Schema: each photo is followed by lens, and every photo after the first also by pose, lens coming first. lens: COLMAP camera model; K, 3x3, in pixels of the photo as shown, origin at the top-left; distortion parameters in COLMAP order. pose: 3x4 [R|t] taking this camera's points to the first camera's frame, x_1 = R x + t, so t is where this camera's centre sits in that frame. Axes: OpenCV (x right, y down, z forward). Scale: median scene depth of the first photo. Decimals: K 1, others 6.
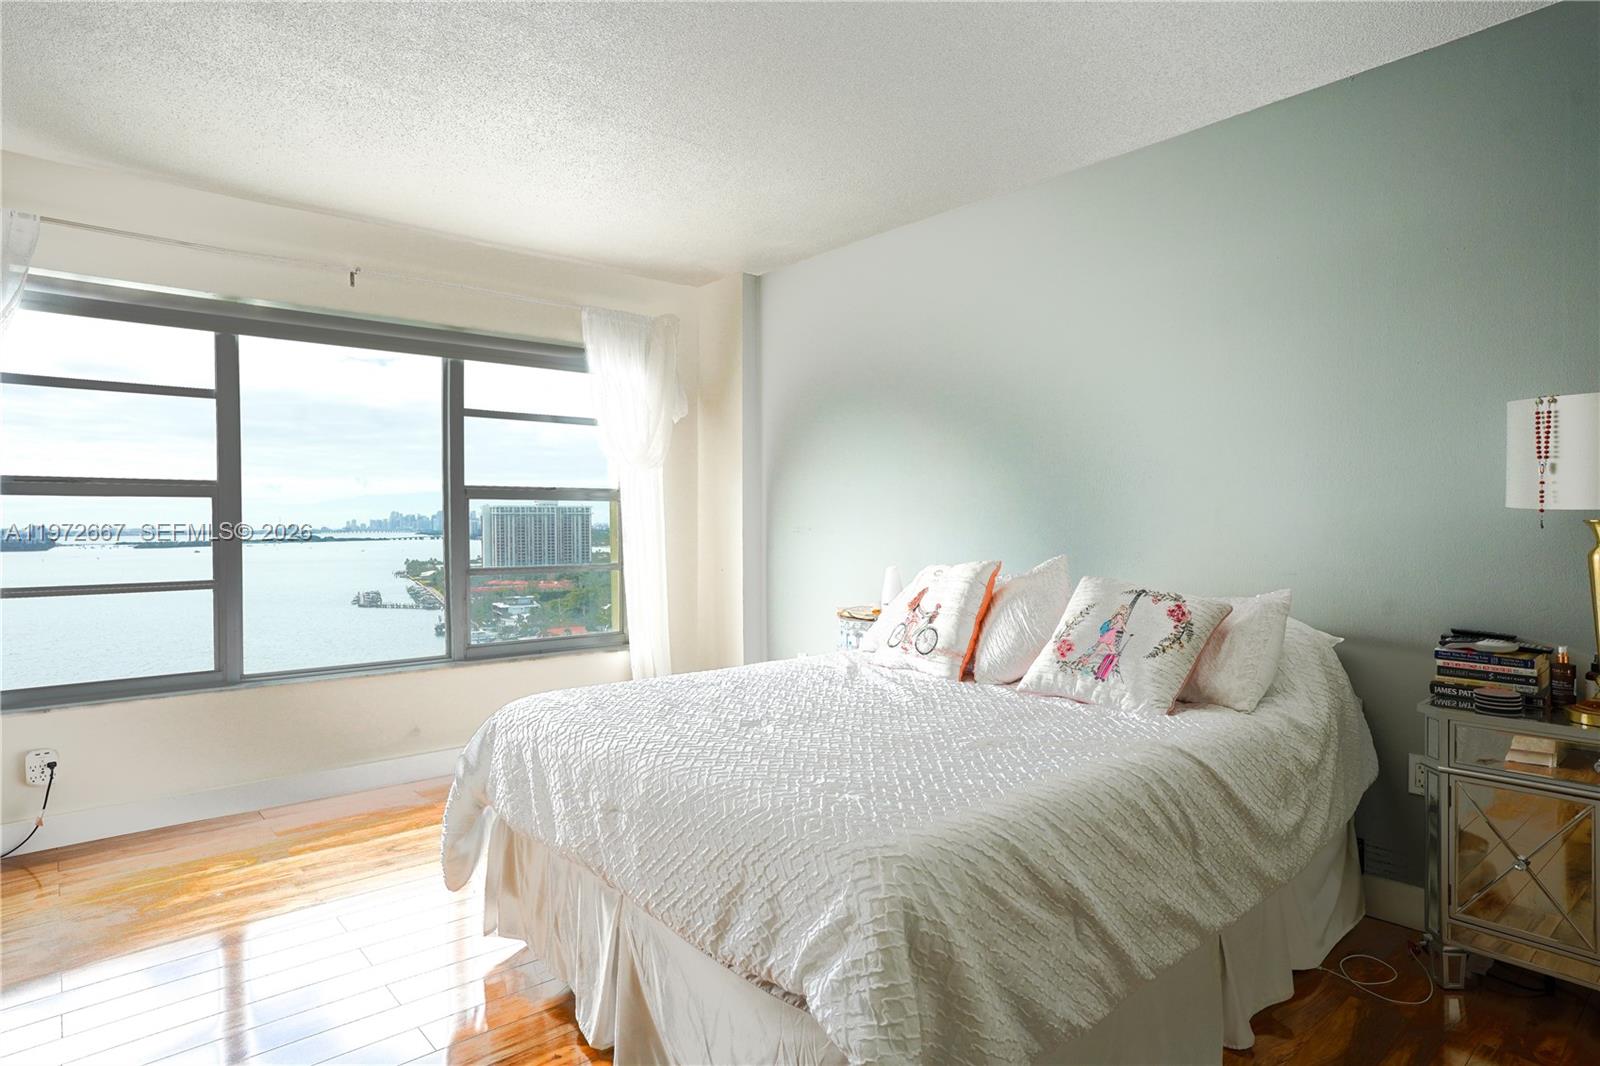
lens RADIAL K [[899.2, 0, 787.3], [0, 899.2, 529.0], [0, 0, 1]] dist [-0.006280, -0.000685]
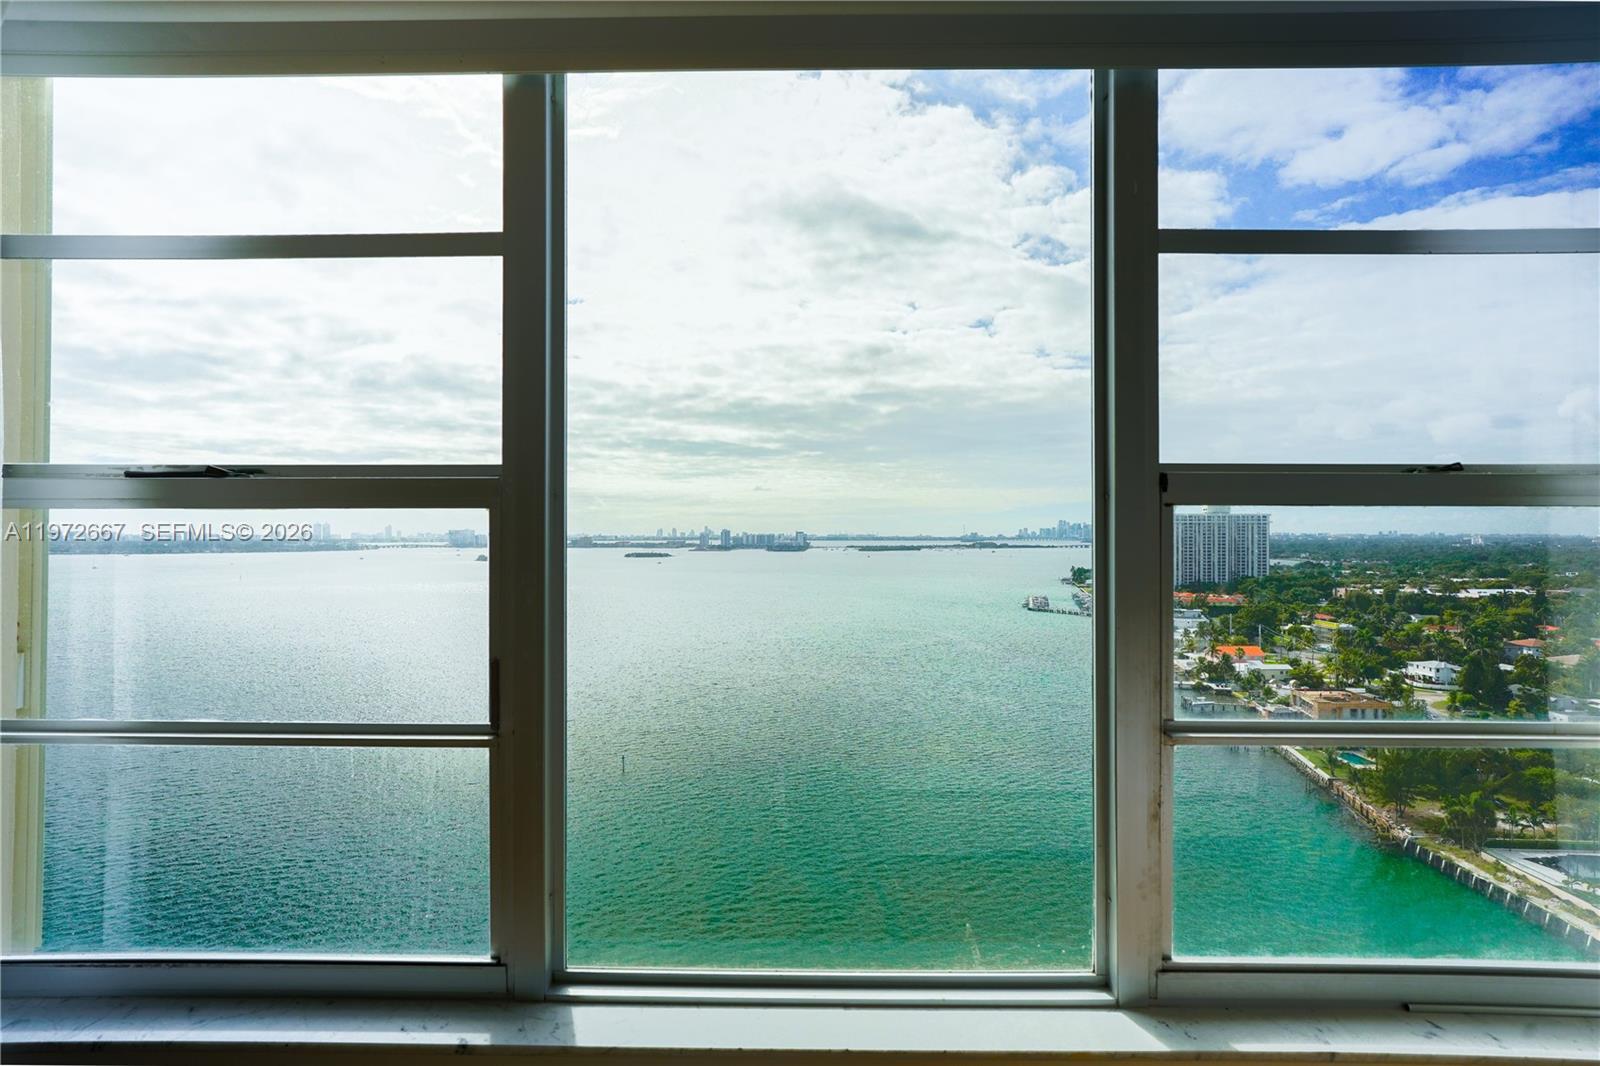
lens RADIAL K [[899.2, 0, 787.3], [0, 899.2, 529.0], [0, 0, 1]] dist [-0.006280, -0.000685]
pose [[0.759510, 0.003952, -0.650484, -0.252548], [-0.010466, 0.999926, -0.006146, -0.022153], [0.650412, 0.011476, 0.759495, 0.673791]]
